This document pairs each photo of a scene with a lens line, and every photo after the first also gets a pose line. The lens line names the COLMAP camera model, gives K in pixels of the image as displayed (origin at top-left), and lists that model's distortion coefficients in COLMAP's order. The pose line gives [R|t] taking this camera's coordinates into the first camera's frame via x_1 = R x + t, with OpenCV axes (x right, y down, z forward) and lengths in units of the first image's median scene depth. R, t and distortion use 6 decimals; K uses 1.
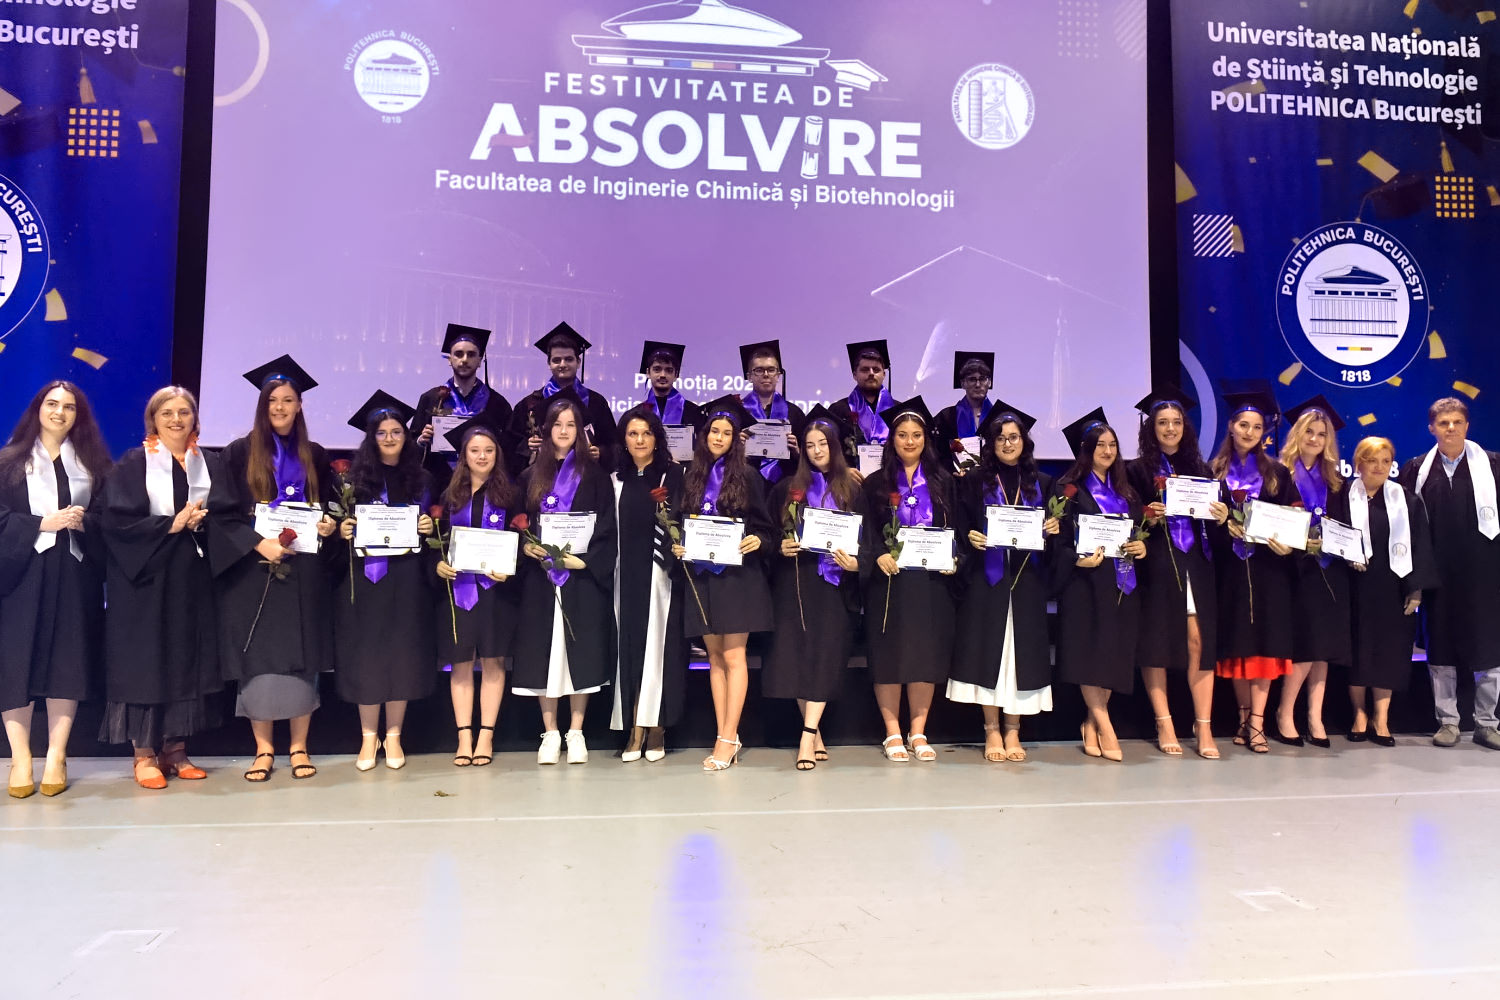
lens RADIAL K [[988.0, 0, 757.7], [0, 988.0, 484.5], [0, 0, 1]] dist [-0.015286, 0.001650]
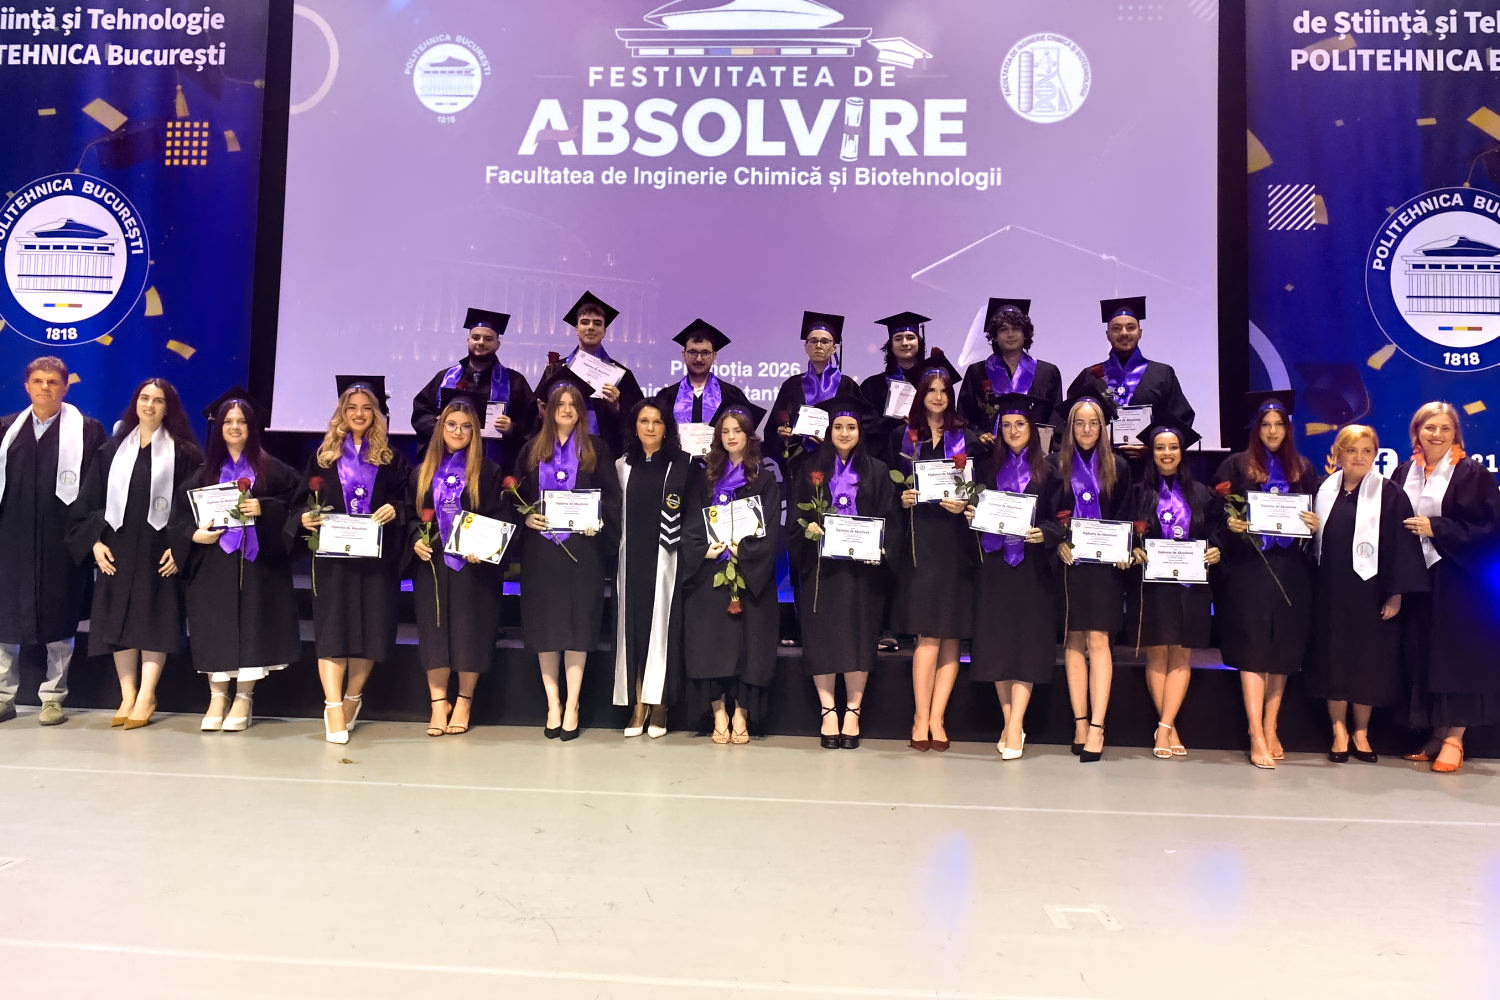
lens RADIAL K [[995.4, 0, 766.1], [0, 995.4, 473.5], [0, 0, 1]] dist [-0.014985, 0.000800]
pose [[0.987348, 0.011867, -0.158124, 0.131196], [-0.012056, 0.999927, -0.000239, 0.001829], [0.158110, 0.002143, 0.987419, 0.011460]]
